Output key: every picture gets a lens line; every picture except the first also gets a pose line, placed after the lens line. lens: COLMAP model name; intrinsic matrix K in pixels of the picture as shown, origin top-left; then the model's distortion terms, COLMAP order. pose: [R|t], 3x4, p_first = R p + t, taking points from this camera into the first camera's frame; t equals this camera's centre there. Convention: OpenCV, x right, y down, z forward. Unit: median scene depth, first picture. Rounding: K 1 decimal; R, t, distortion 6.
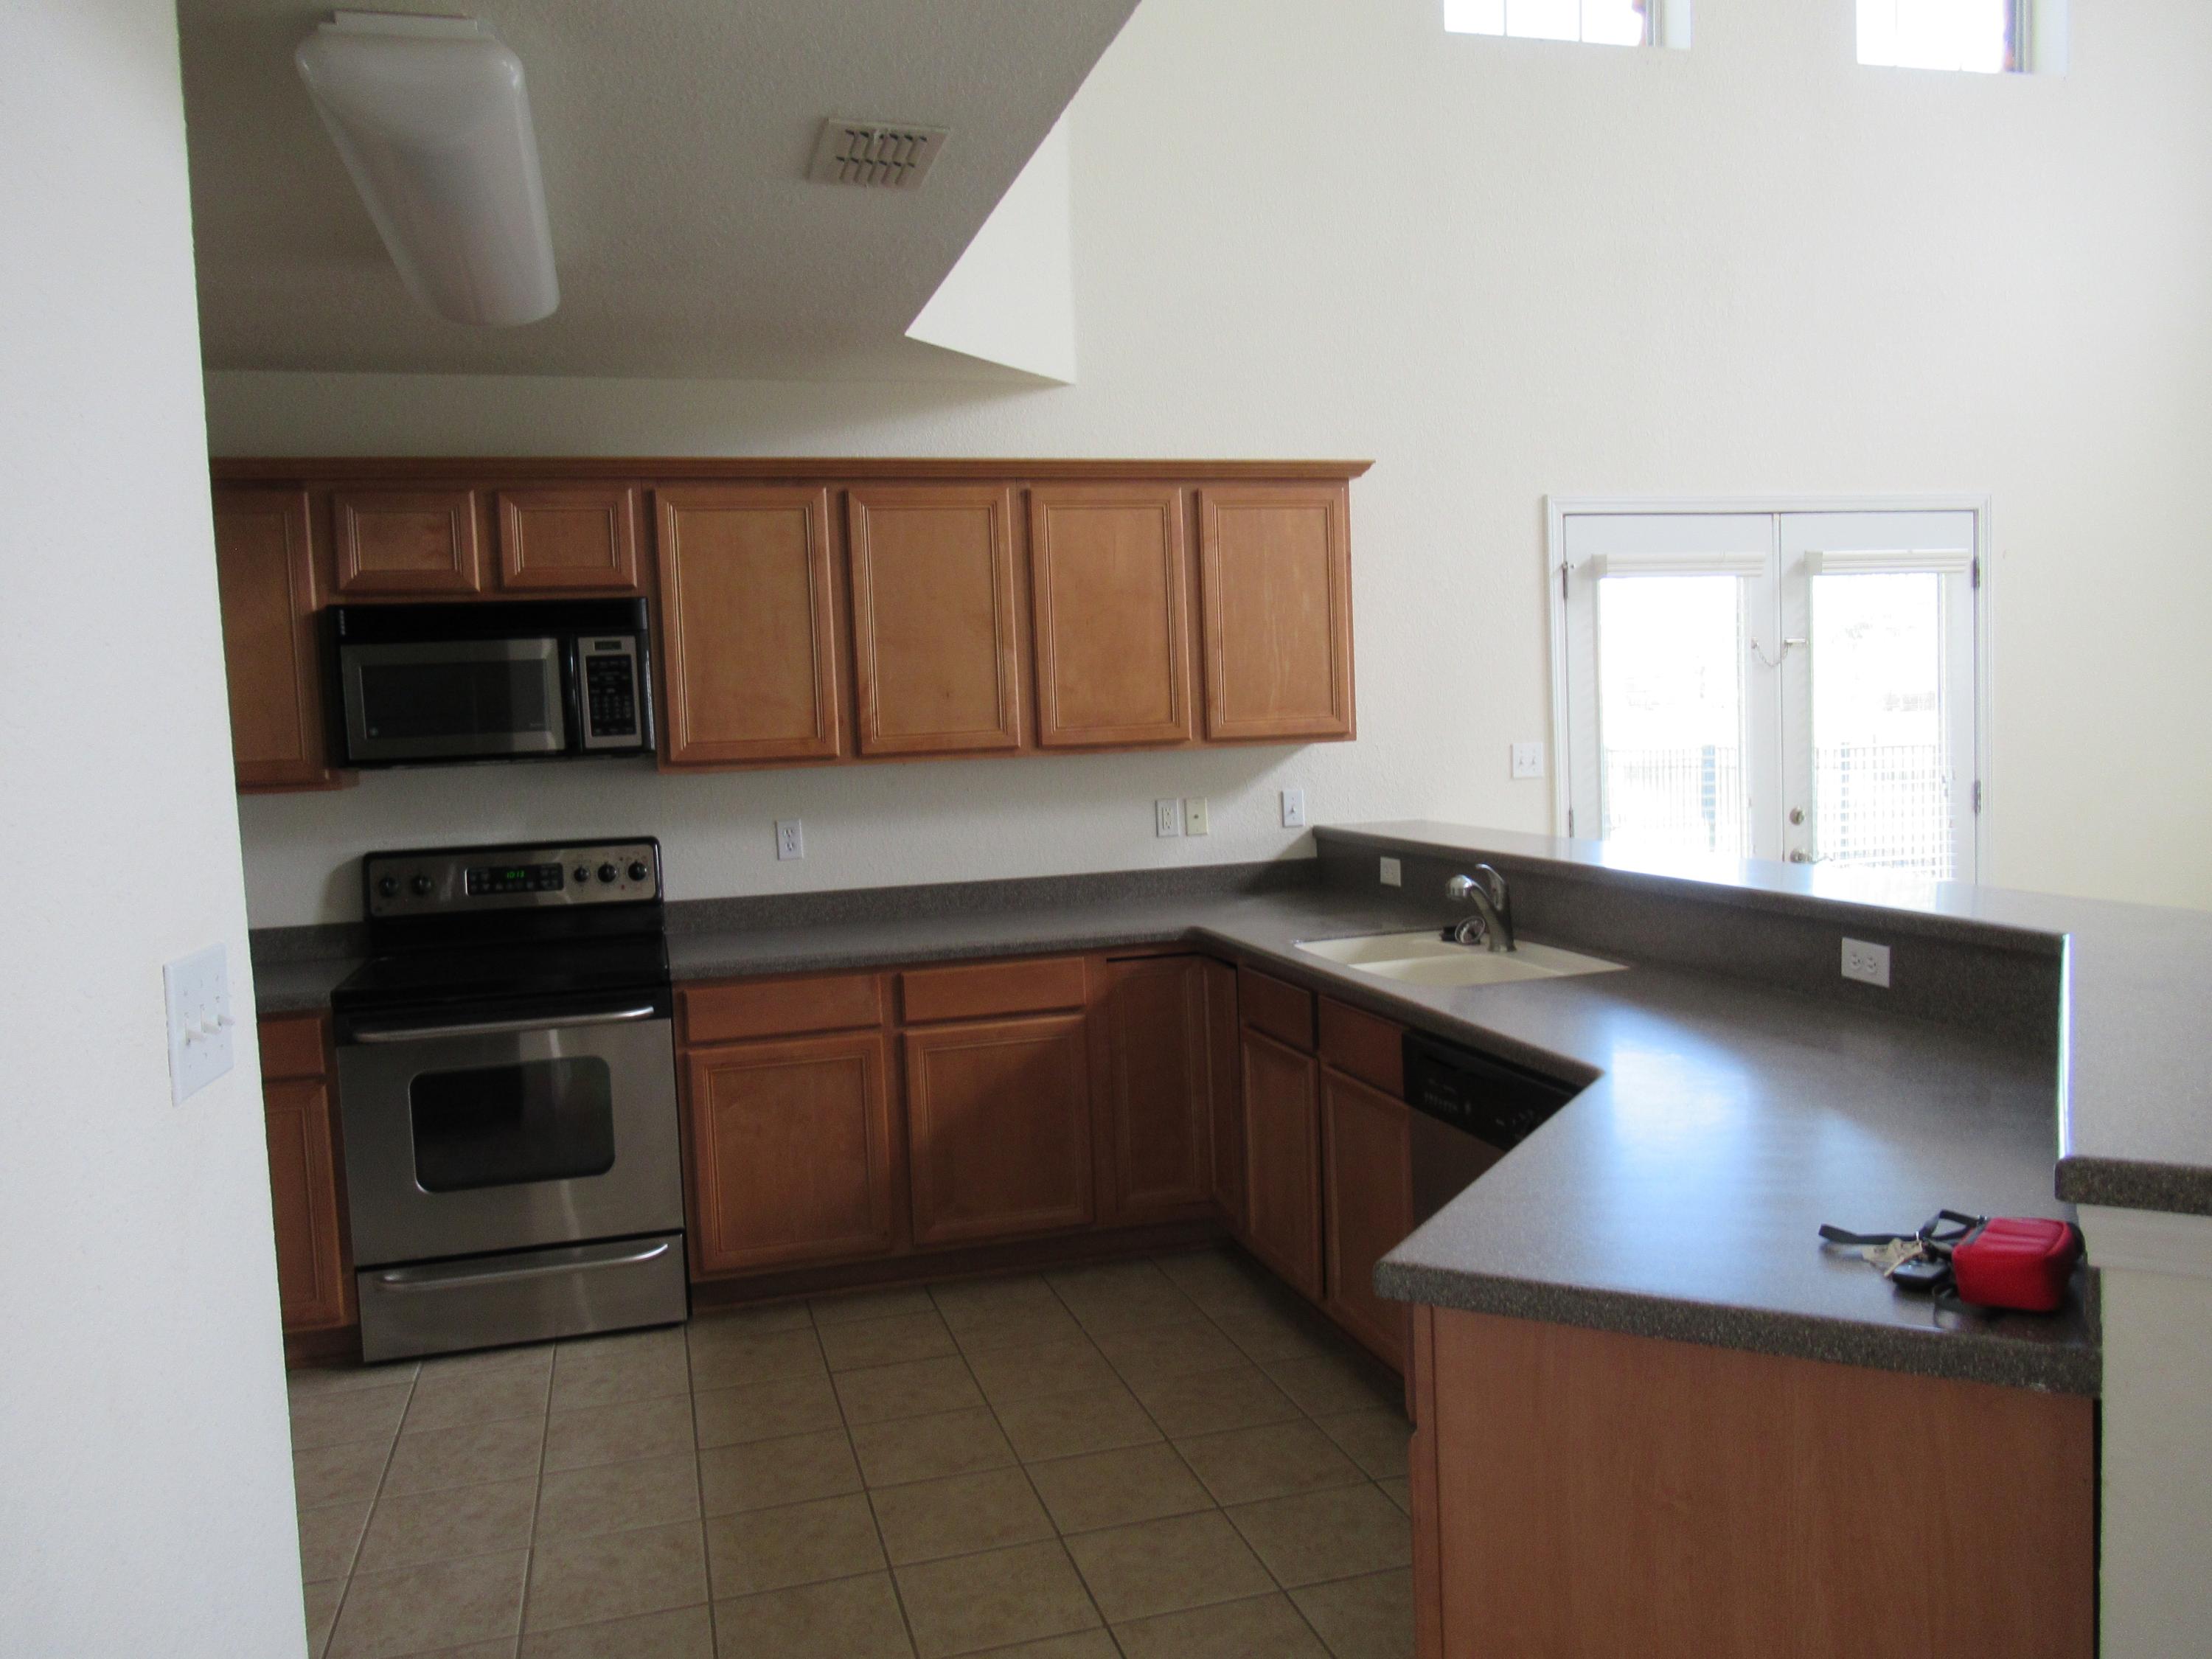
lens RADIAL K [[1699.6, 0, 1161.5], [0, 1699.6, 831.2], [0, 0, 1]] dist [0.004269, 0.004445]
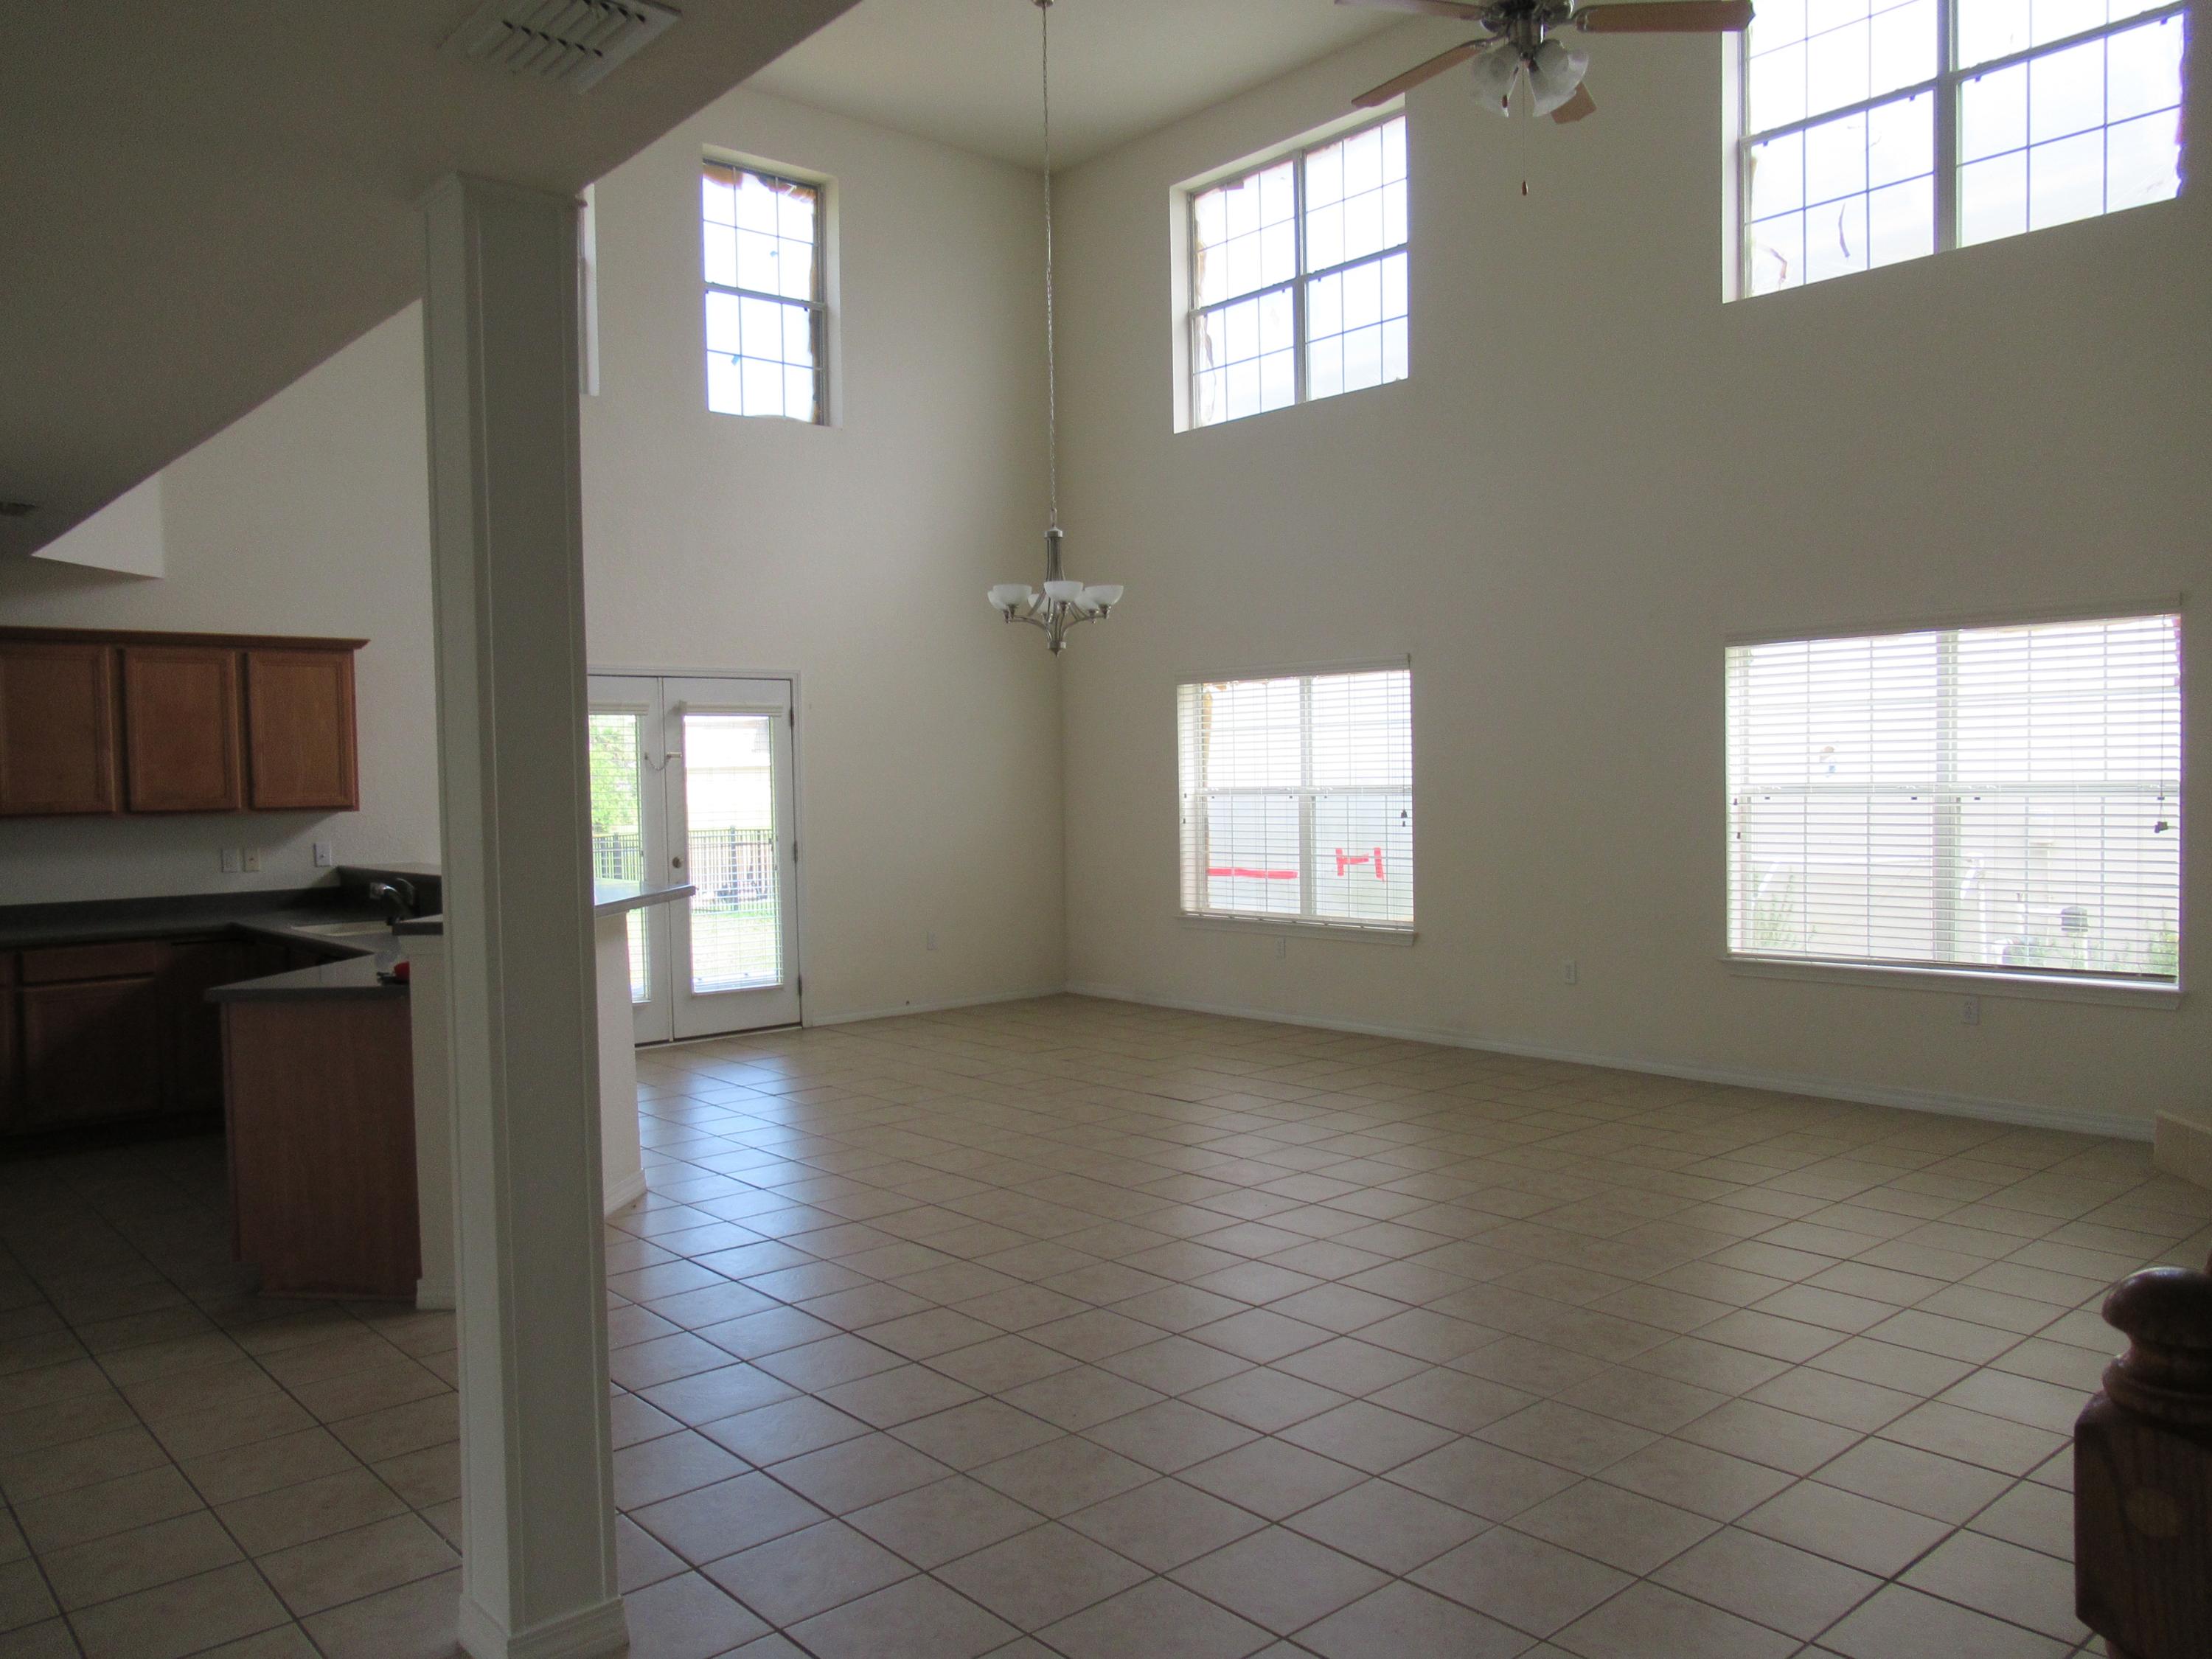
lens RADIAL K [[1638.0, 0, 1106.0], [0, 1638.0, 829.5], [0, 0, 1]] dist [-0.011826, 0.004506]
pose [[0.911559, 0.008391, 0.411083, 0.125563], [0.012721, 0.998738, -0.048593, 0.049057], [-0.410972, 0.049524, 0.910302, -0.707284]]
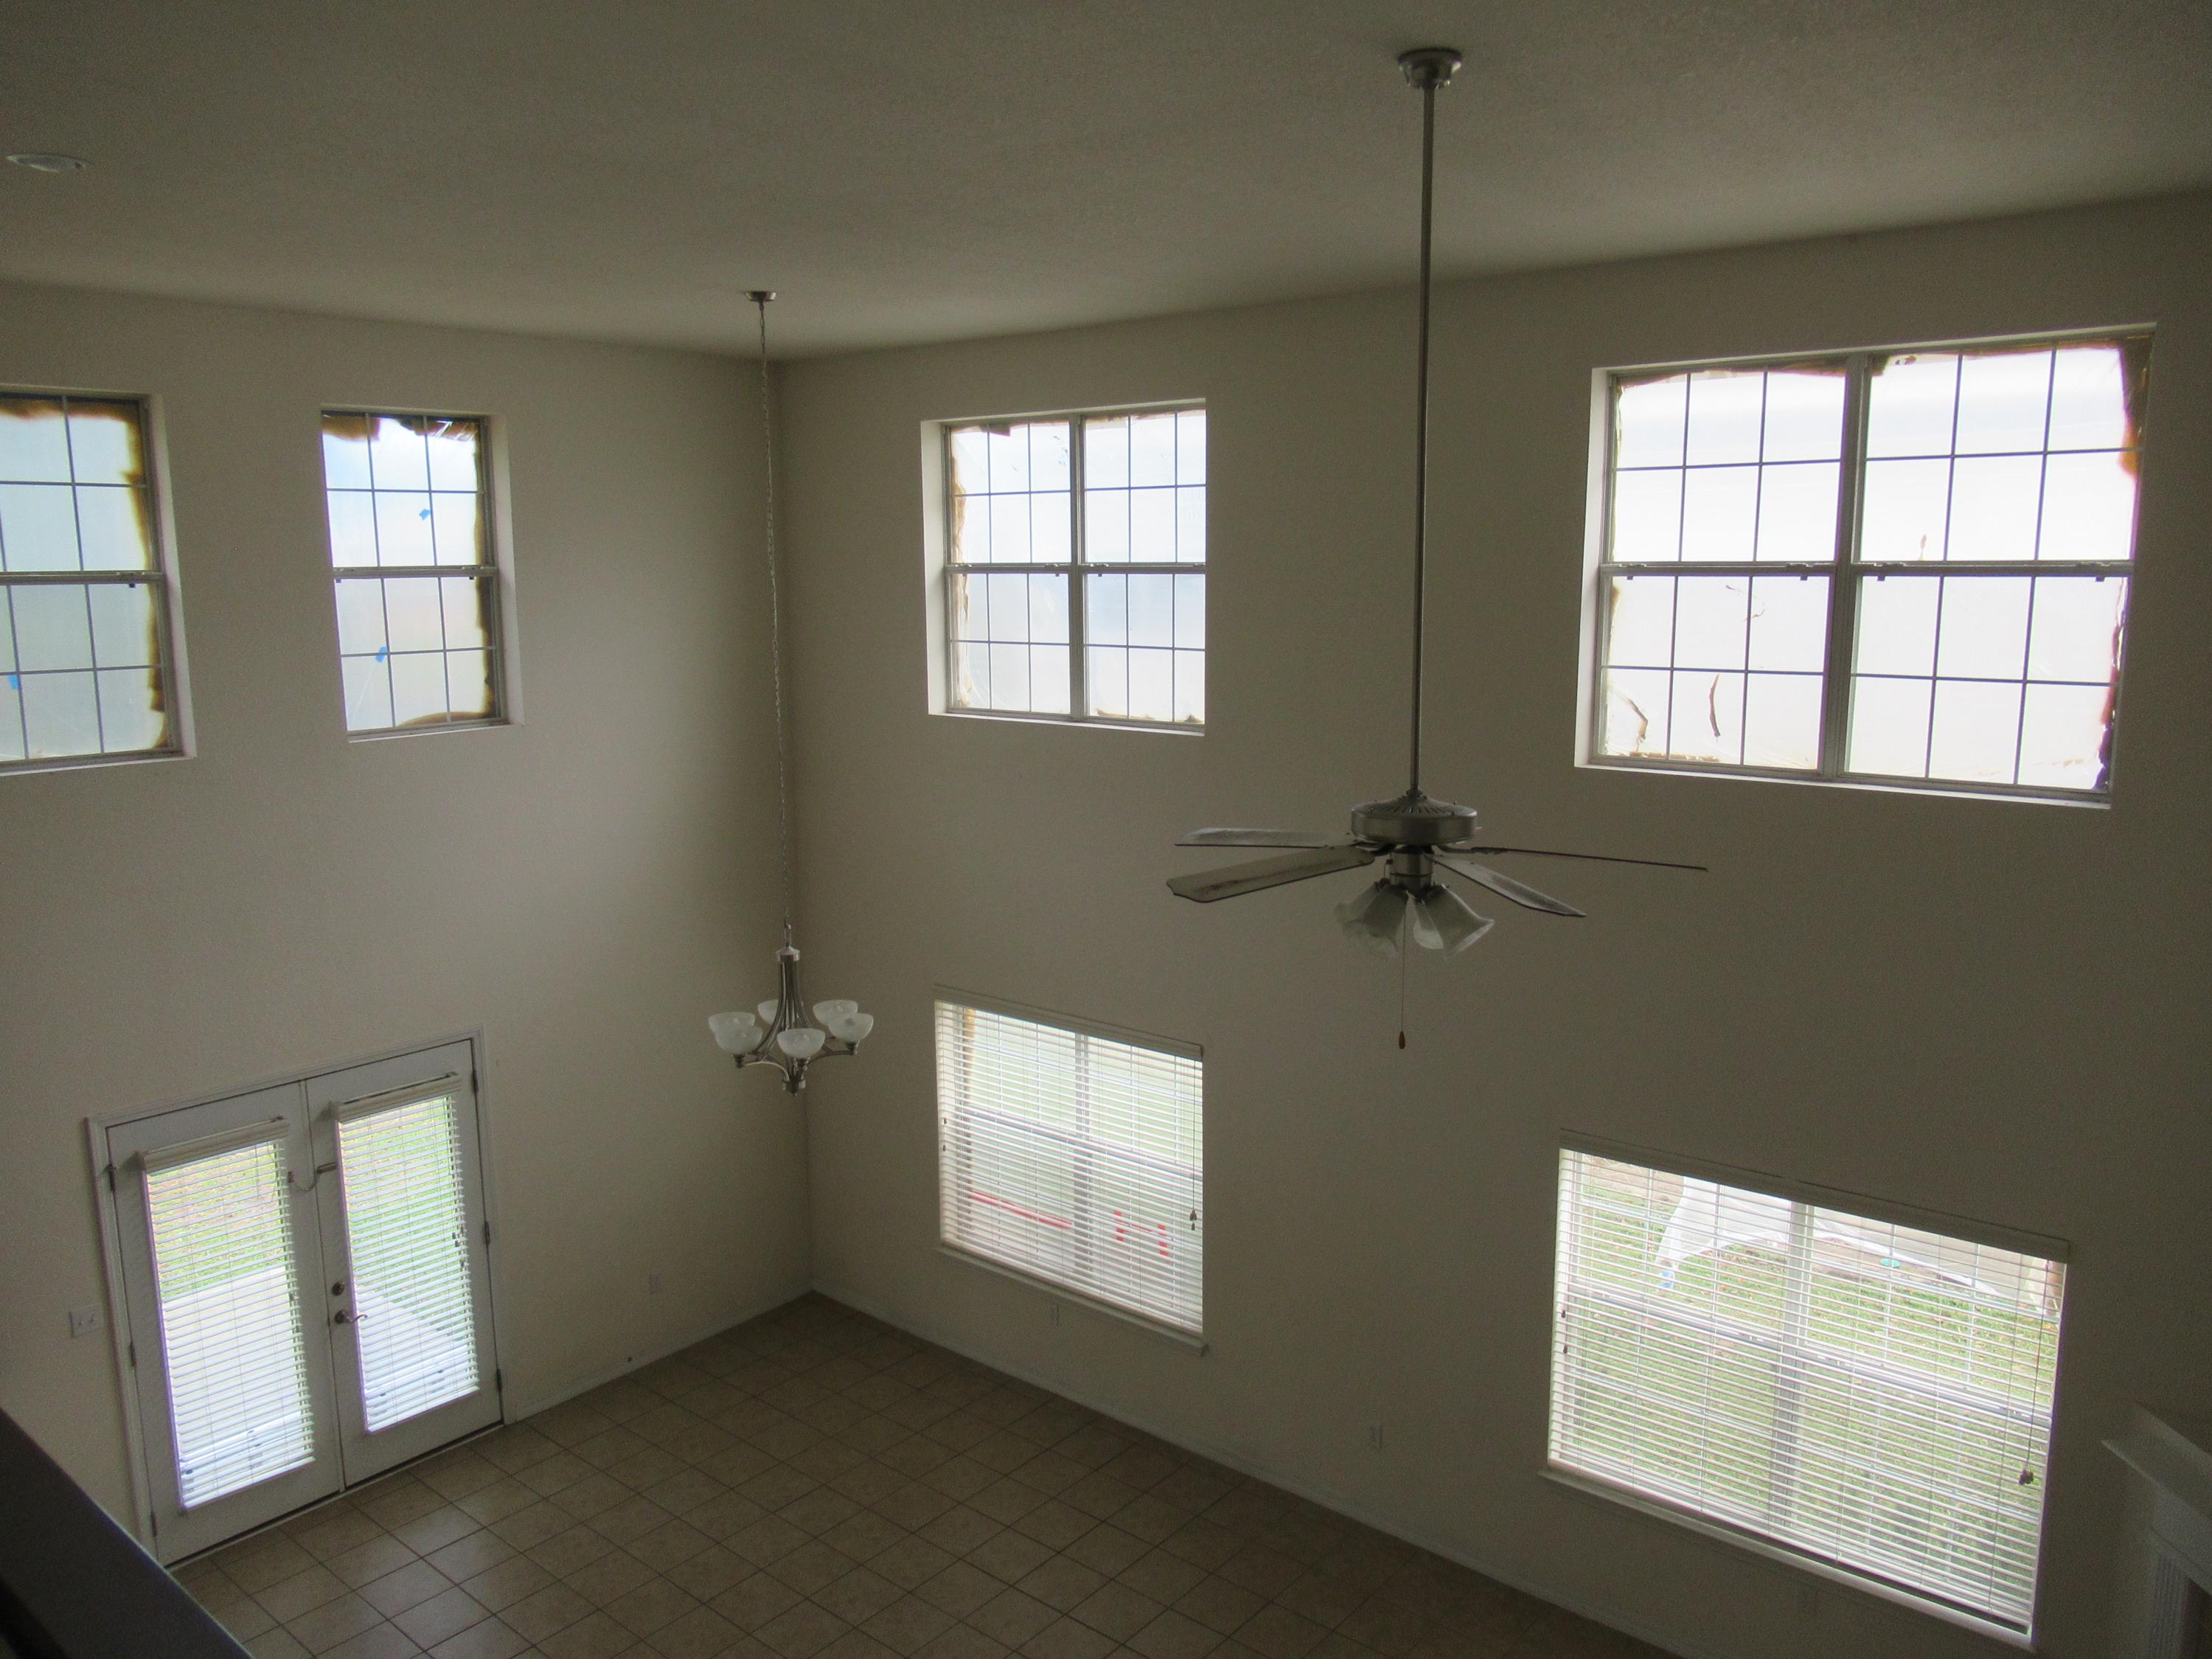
lens RADIAL K [[1638.0, 0, 1106.0], [0, 1638.0, 829.5], [0, 0, 1]] dist [-0.011826, 0.004506]
pose [[0.837458, -0.056991, 0.543522, 0.240832], [0.015461, 0.996620, 0.080679, -0.562473], [-0.546283, -0.059162, 0.835509, -0.476741]]
